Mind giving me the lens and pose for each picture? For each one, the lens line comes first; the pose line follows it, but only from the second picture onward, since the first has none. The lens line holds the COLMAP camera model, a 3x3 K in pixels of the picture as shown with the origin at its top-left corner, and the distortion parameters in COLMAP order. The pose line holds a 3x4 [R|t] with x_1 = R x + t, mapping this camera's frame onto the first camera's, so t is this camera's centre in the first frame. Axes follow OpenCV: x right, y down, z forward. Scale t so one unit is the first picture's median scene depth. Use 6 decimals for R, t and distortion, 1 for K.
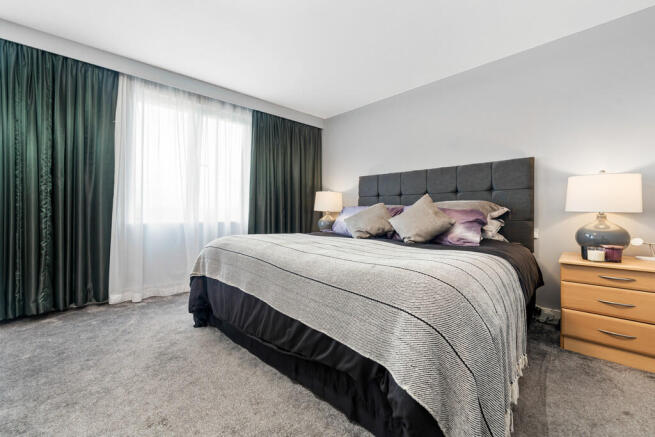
lens RADIAL K [[265.1, 0, 326.2], [0, 265.1, 218.3], [0, 0, 1]] dist [-0.000321, -0.000139]
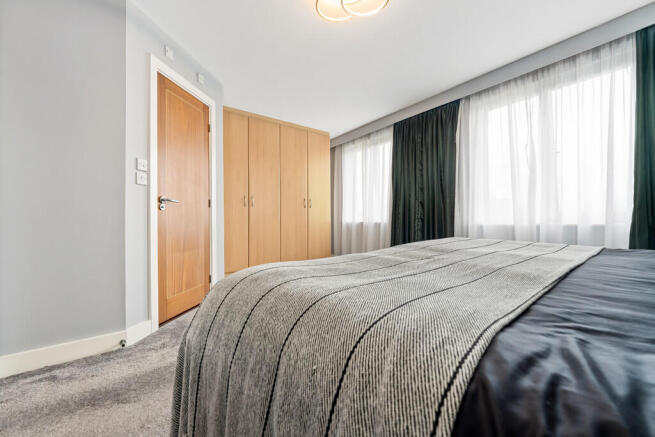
lens RADIAL K [[265.1, 0, 327.5], [0, 265.1, 216.0], [0, 0, 1]] dist [-0.000321, -0.000139]
pose [[-0.104613, 0.007926, -0.994481, 0.490741], [0.015970, 0.999853, 0.006288, -0.030764], [0.994385, -0.015224, -0.104724, 0.508221]]
